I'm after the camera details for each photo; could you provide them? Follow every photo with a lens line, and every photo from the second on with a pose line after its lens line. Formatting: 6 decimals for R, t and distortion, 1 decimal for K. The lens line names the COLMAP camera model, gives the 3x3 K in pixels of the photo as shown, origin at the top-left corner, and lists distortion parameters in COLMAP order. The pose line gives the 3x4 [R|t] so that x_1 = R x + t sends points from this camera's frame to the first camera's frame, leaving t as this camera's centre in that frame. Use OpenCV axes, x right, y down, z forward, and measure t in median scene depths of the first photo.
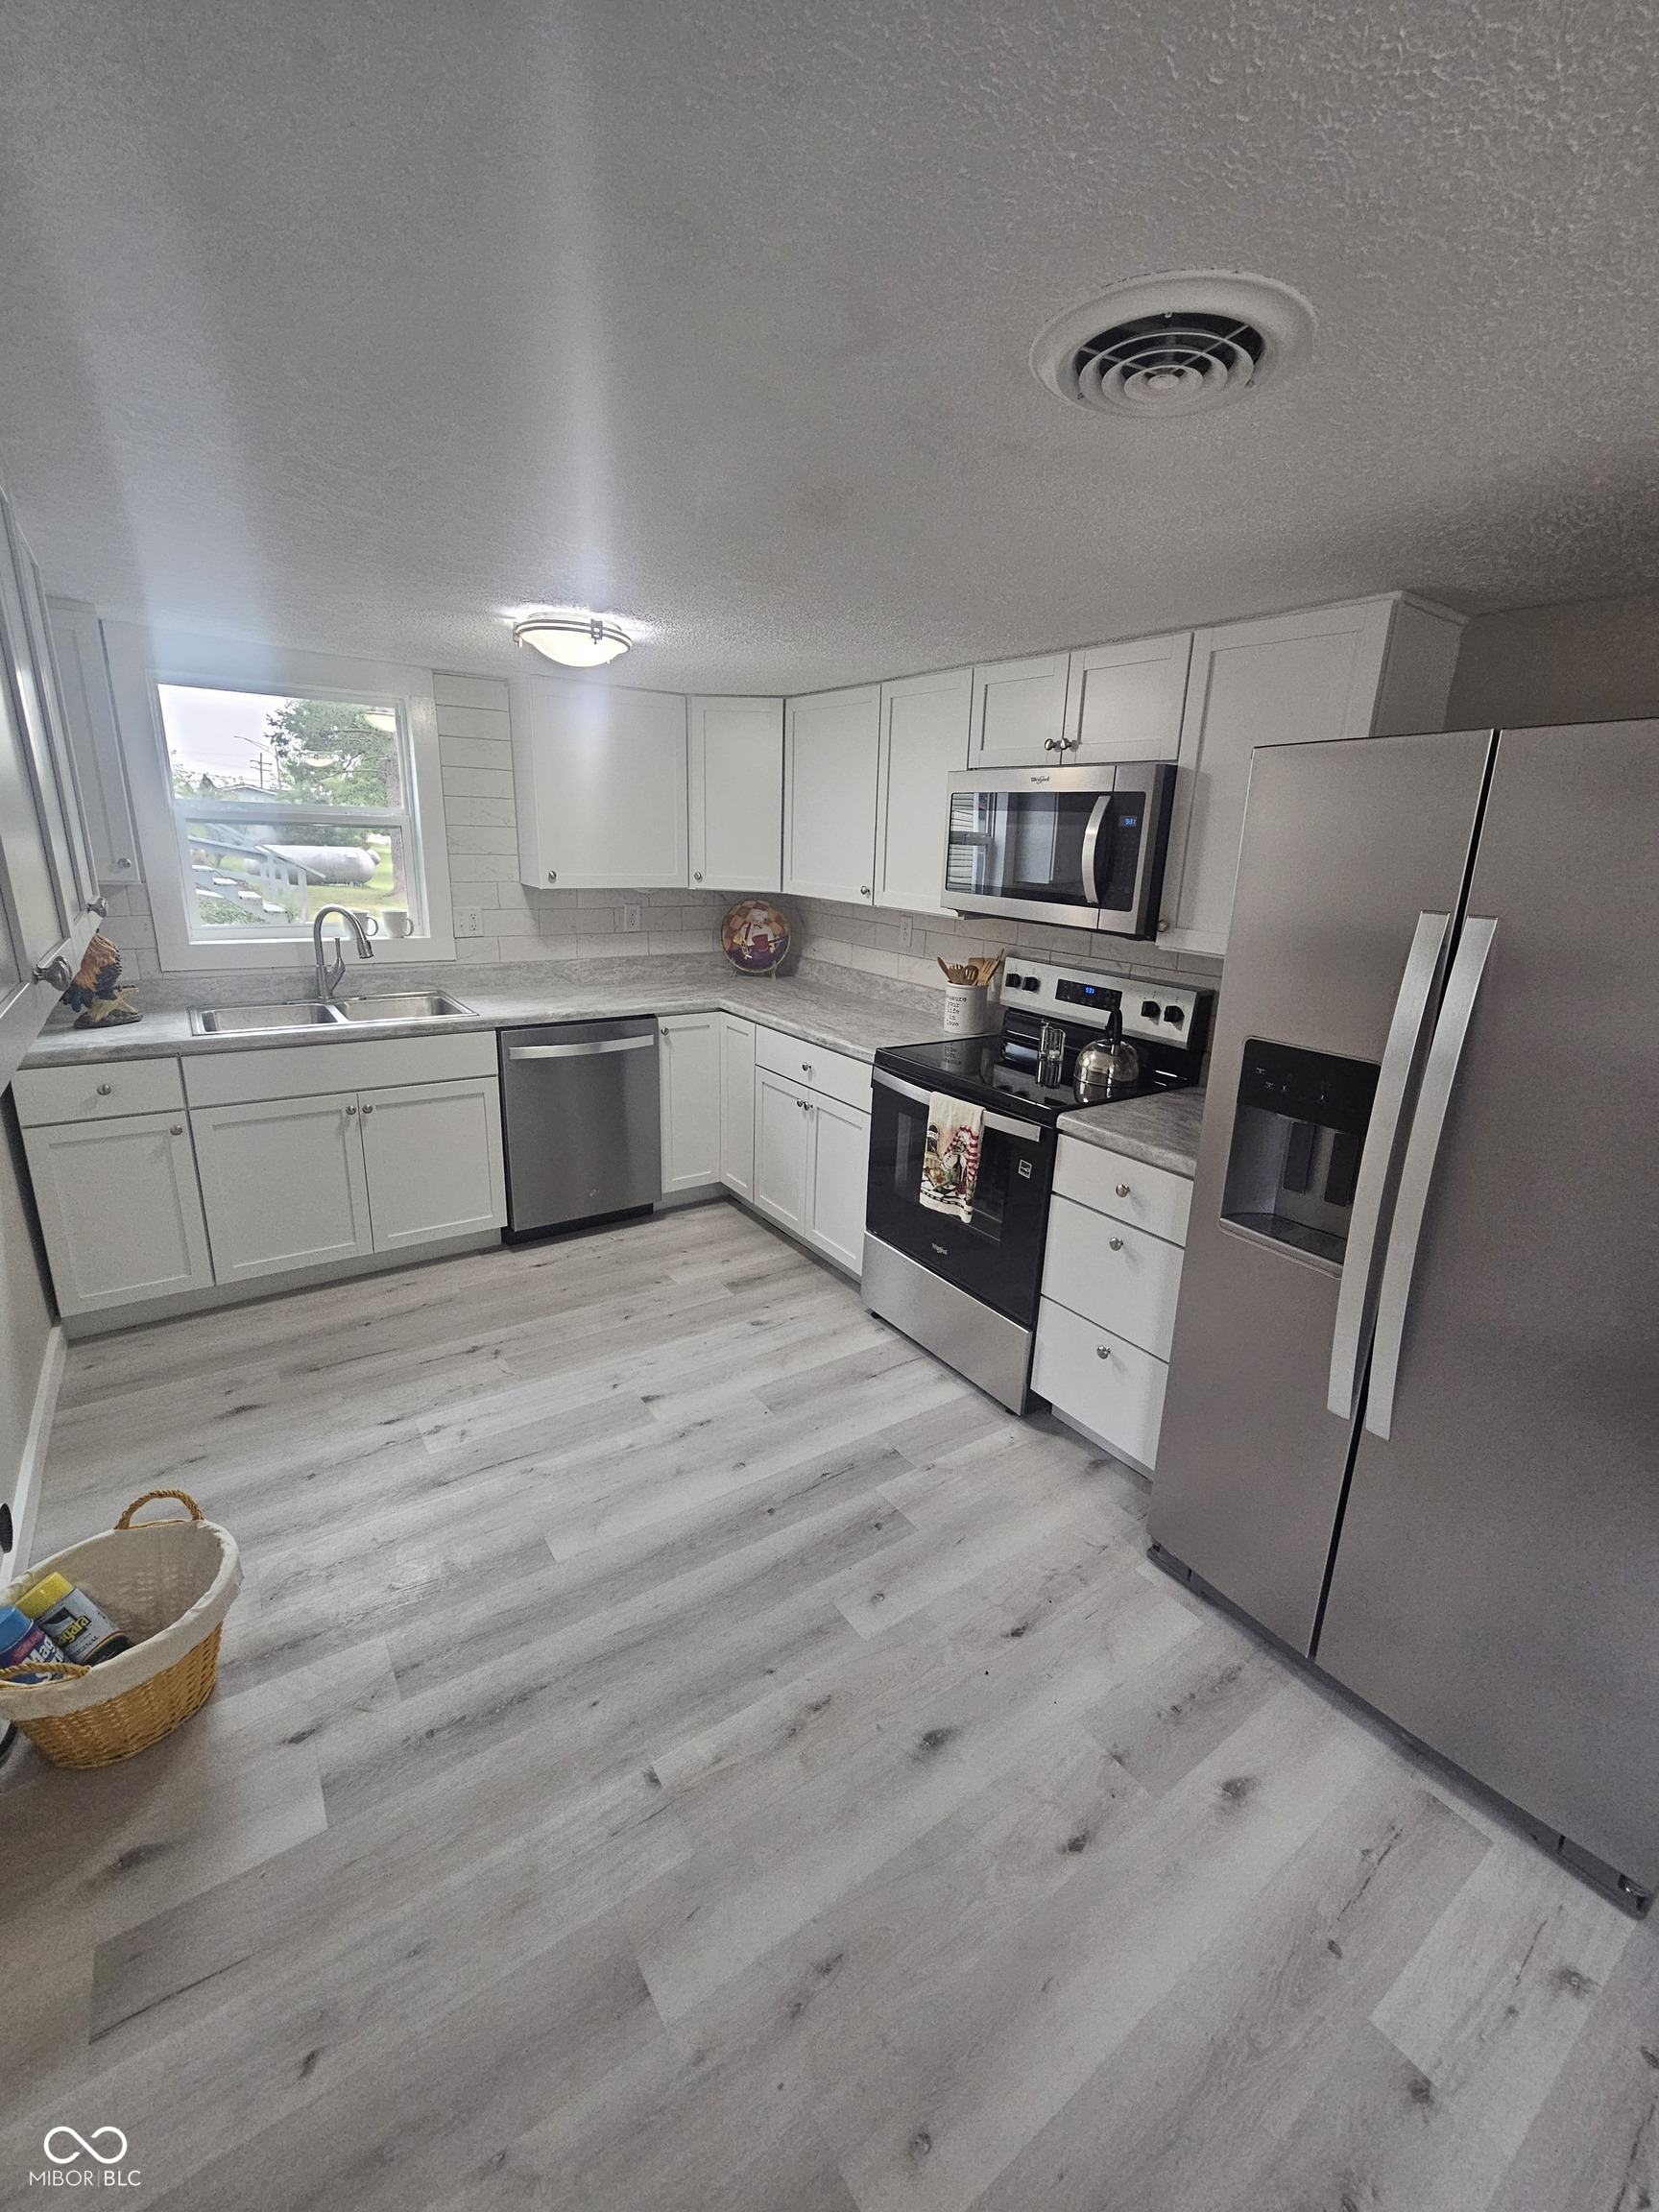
lens RADIAL K [[914.5, 0, 846.5], [0, 914.5, 1089.2], [0, 0, 1]] dist [-0.002497, 0.002100]
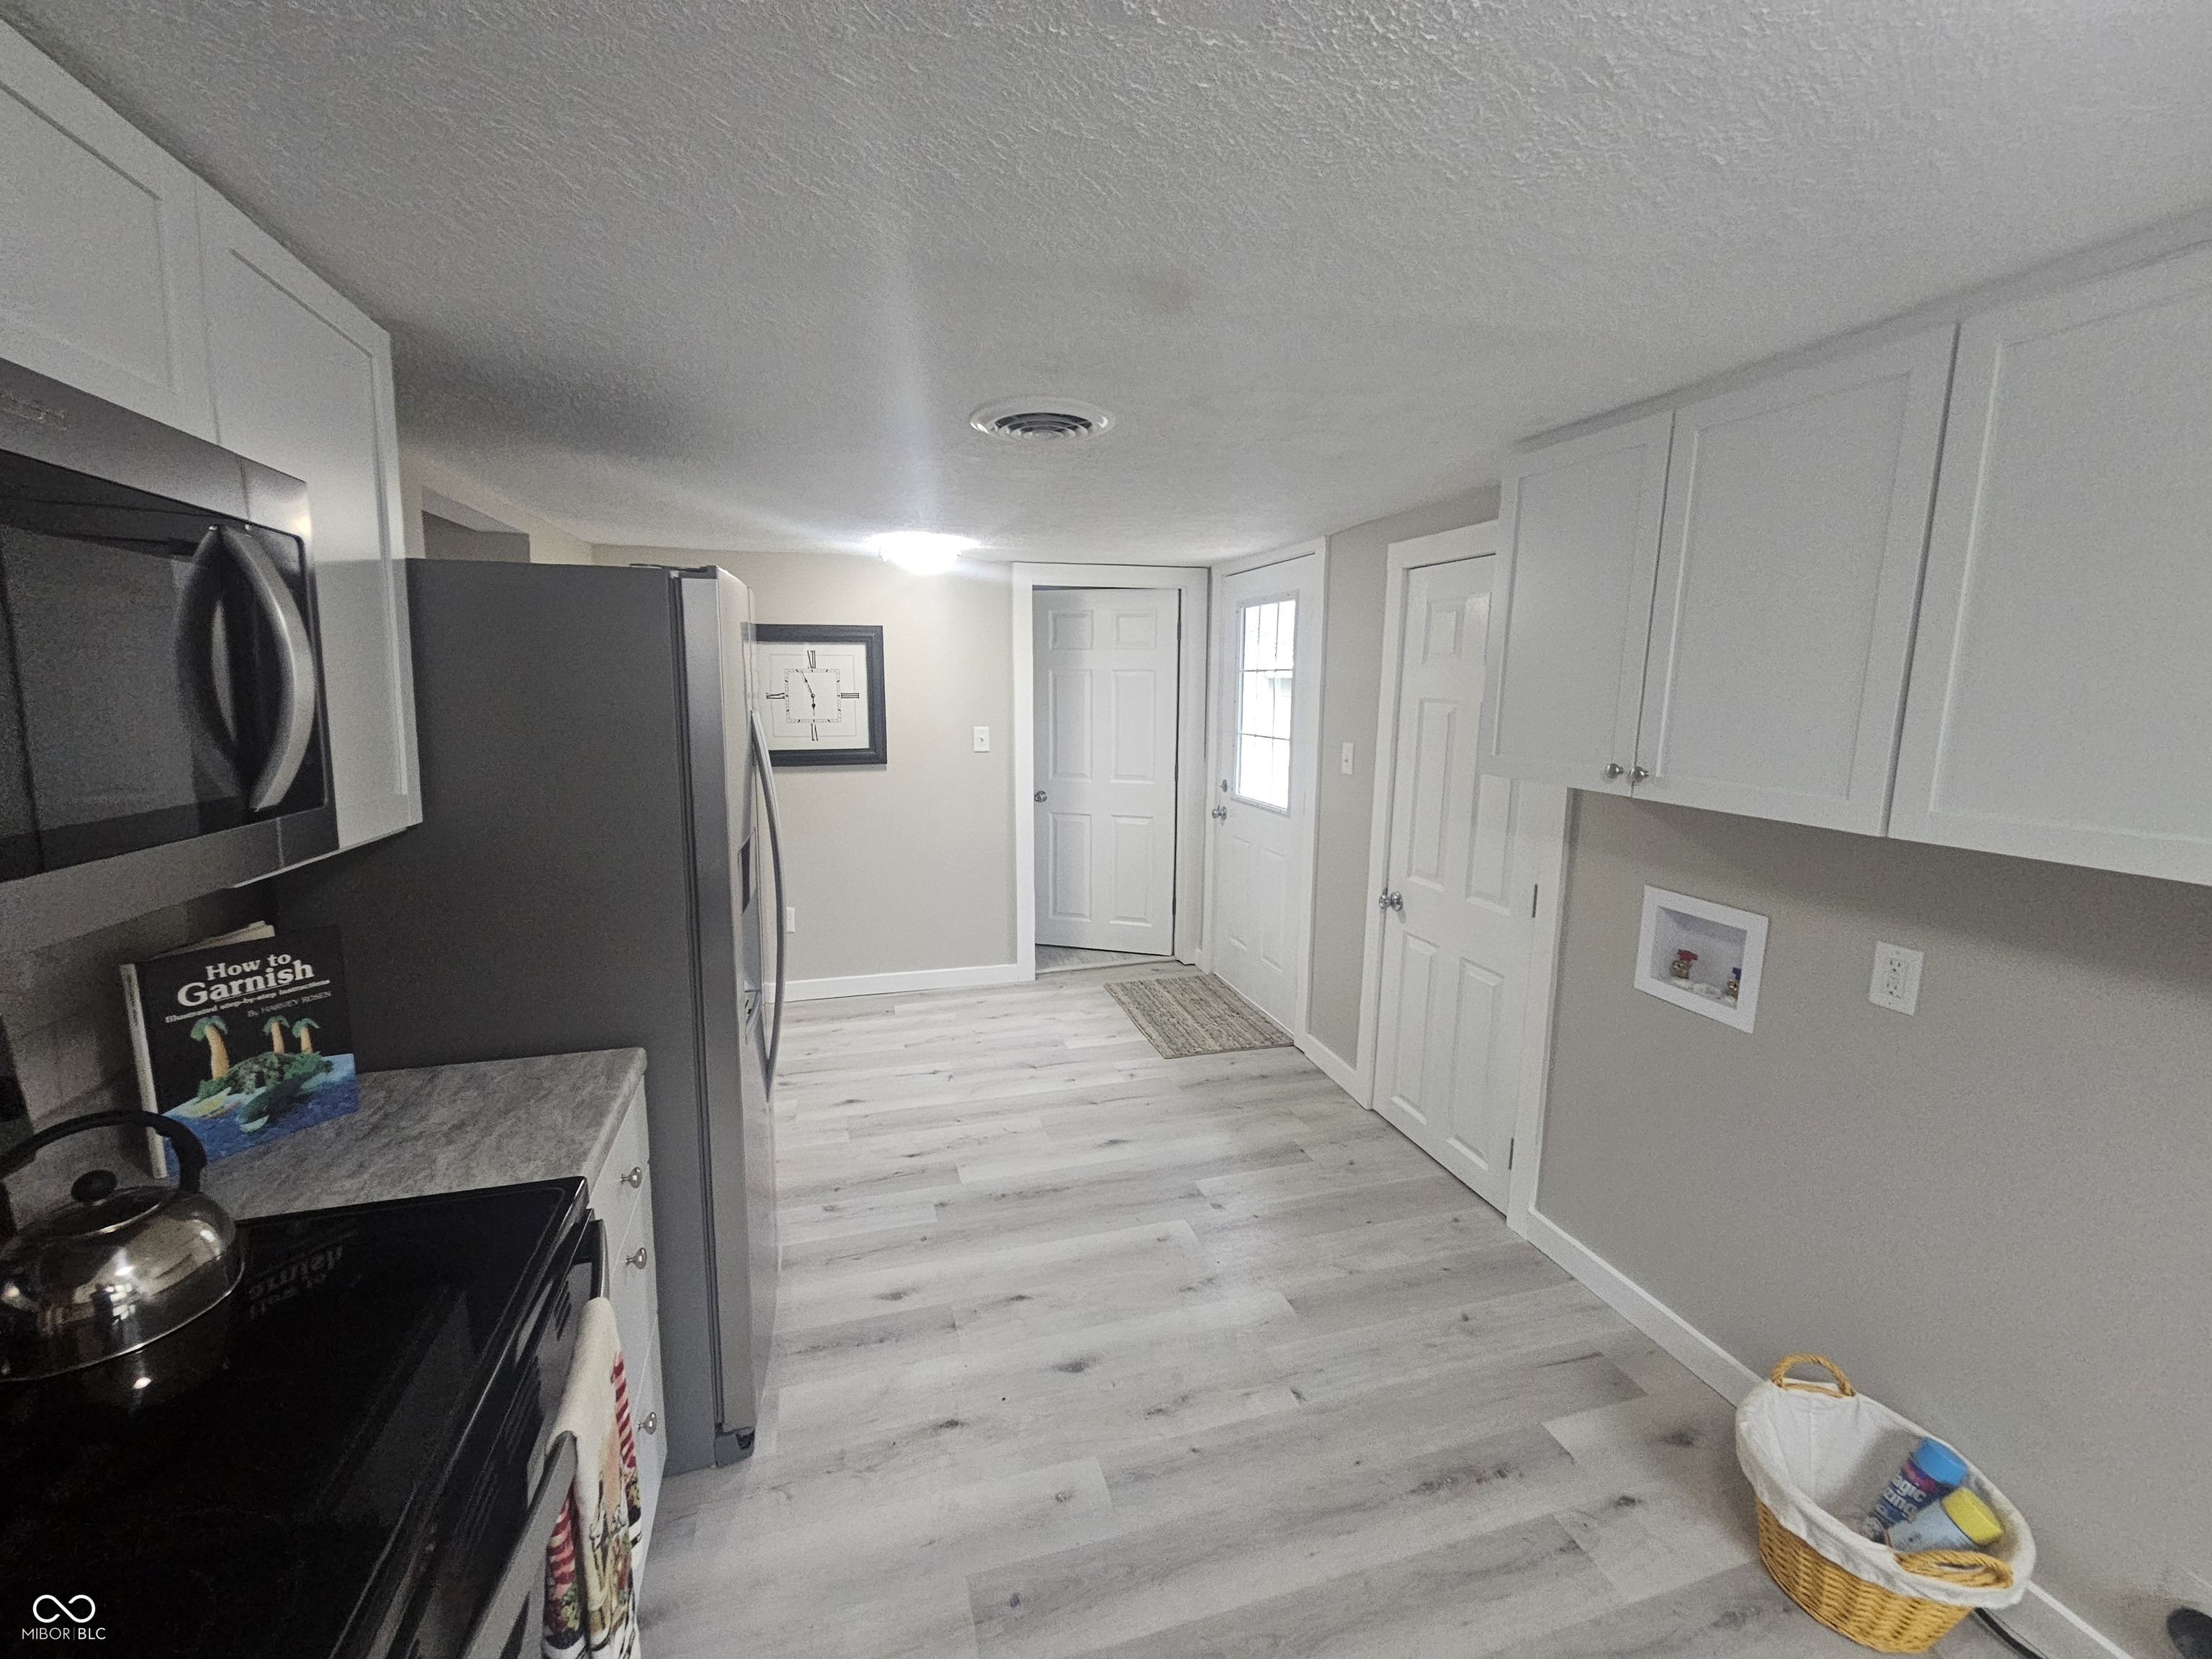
lens RADIAL K [[914.5, 0, 1094.4], [0, 914.5, 816.1], [0, 0, 1]] dist [-0.002497, 0.002100]
pose [[-0.944987, -0.095718, 0.312789, -0.236105], [0.040189, 0.915010, 0.401424, -0.464014], [-0.324628, 0.391912, -0.860826, 1.670848]]
